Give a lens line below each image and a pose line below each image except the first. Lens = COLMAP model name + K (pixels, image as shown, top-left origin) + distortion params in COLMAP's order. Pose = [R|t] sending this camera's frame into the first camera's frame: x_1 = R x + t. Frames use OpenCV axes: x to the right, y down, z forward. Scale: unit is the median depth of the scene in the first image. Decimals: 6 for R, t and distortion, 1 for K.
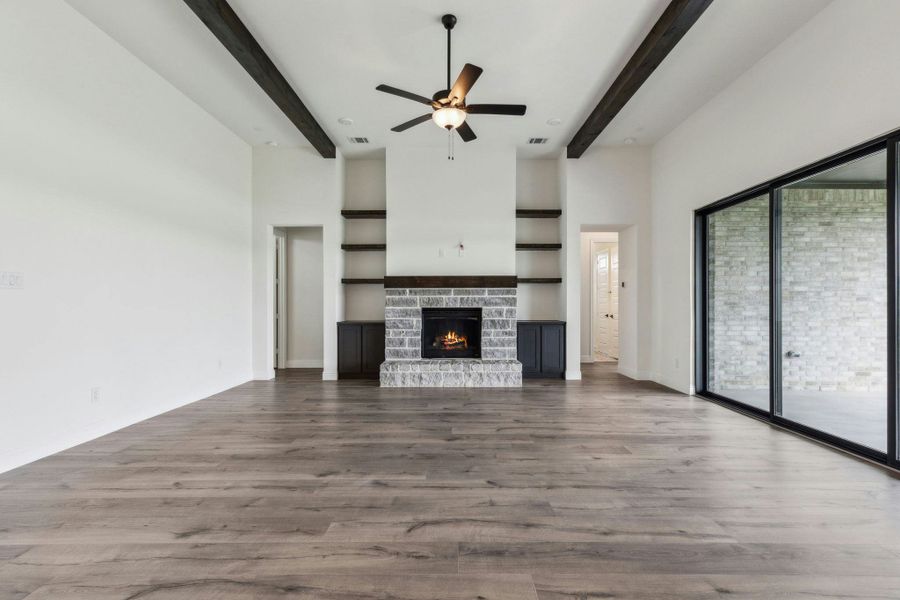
lens RADIAL K [[408.7, 0, 454.9], [0, 408.7, 302.8], [0, 0, 1]] dist [0.009748, 0.001439]
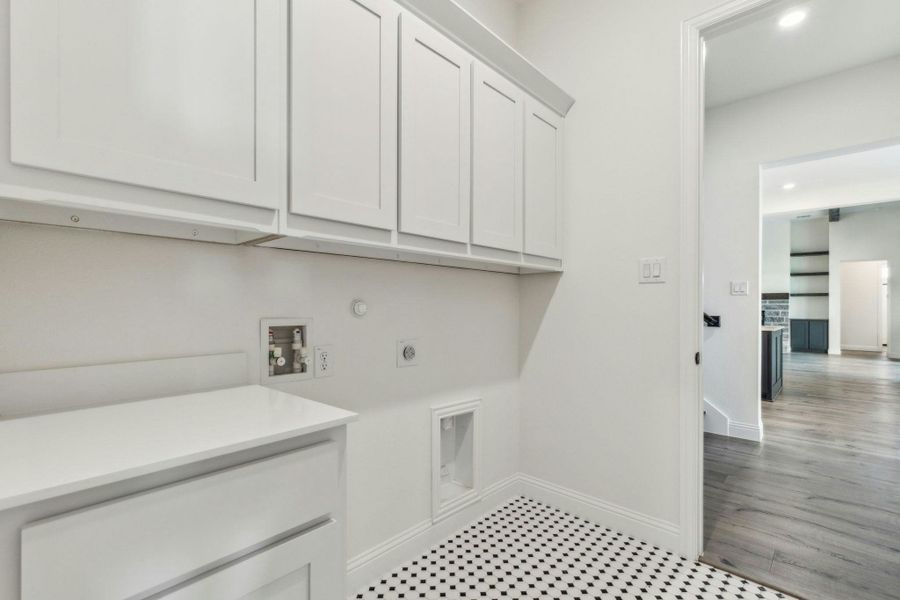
lens RADIAL K [[418.4, 0, 449.8], [0, 418.4, 304.9], [0, 0, 1]] dist [-0.000258, 0.000005]
pose [[0.728164, 0.000472, -0.685403, 0.324666], [-0.004816, 0.999979, -0.004427, 0.002498], [0.685386, 0.006524, 0.728151, -1.336873]]
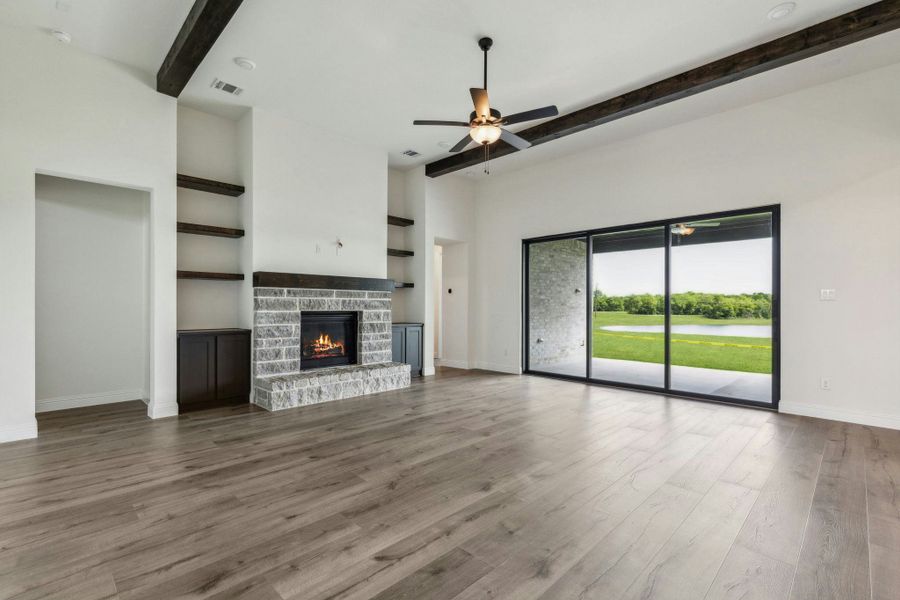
lens RADIAL K [[408.7, 0, 455.9], [0, 408.7, 303.5], [0, 0, 1]] dist [0.009748, 0.001439]
pose [[0.703318, 0.007813, 0.710832, -0.462538], [-0.004673, 0.999969, -0.006367, -0.000309], [-0.710860, 0.001157, 0.703333, 0.169893]]
